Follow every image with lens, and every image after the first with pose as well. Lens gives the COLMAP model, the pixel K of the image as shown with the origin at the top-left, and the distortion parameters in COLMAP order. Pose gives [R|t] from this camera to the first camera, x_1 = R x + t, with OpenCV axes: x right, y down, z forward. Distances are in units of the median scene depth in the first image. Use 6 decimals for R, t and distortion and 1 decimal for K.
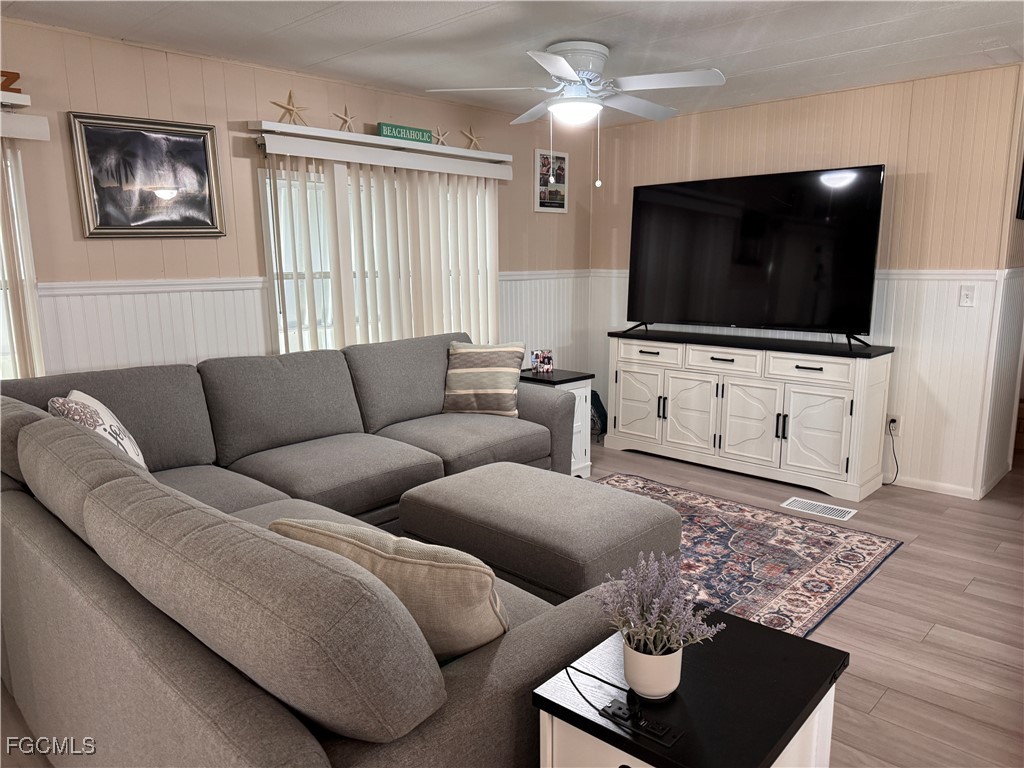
lens RADIAL K [[712.9, 0, 507.6], [0, 712.9, 399.1], [0, 0, 1]] dist [0.044299, -0.053030]
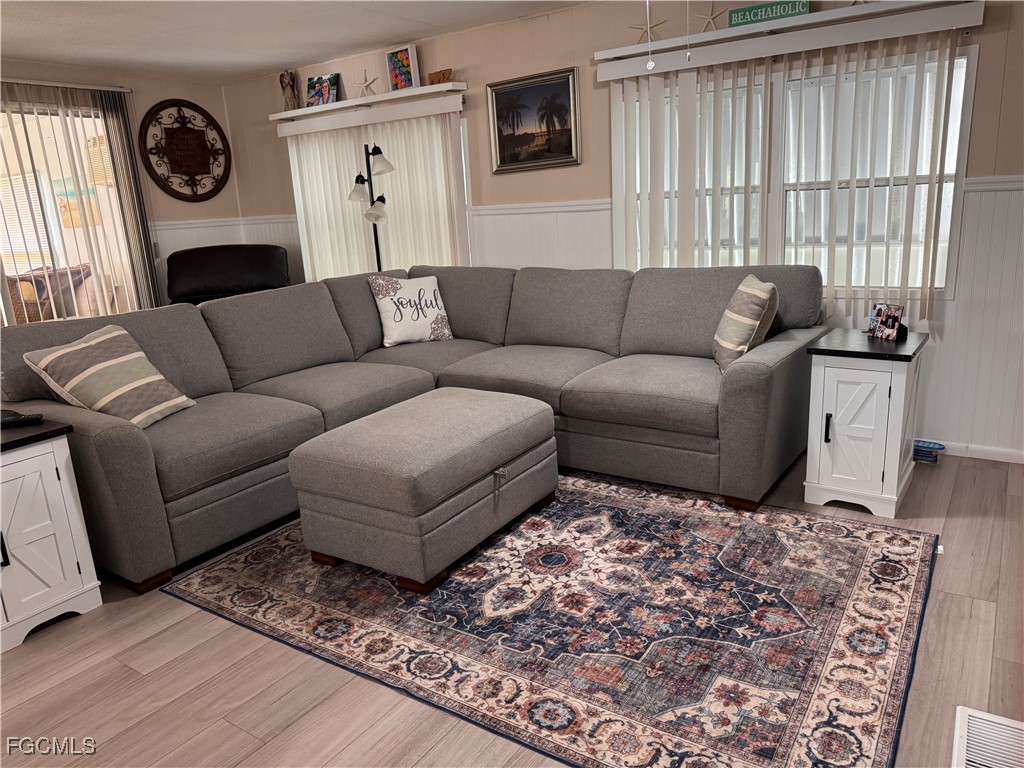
lens RADIAL K [[712.9, 0, 505.2], [0, 712.9, 390.5], [0, 0, 1]] dist [0.044299, -0.053030]
pose [[0.173350, 0.242160, -0.954625, 0.714418], [-0.143948, 0.965120, 0.218683, -0.098144], [0.974284, 0.099507, 0.202162, 0.620916]]
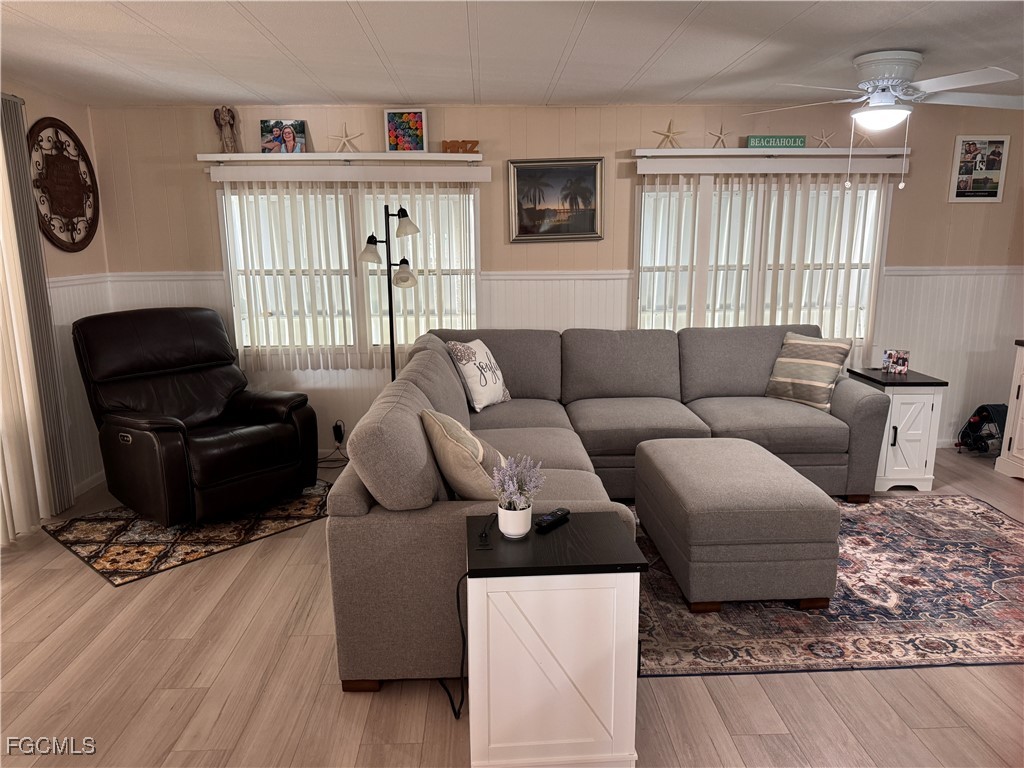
lens RADIAL K [[712.9, 0, 519.0], [0, 712.9, 394.3], [0, 0, 1]] dist [0.044299, -0.053030]
pose [[0.717580, 0.141967, -0.681853, 0.403227], [-0.133683, 0.988877, 0.065204, -0.005873], [0.683526, 0.044363, 0.728577, -0.059992]]
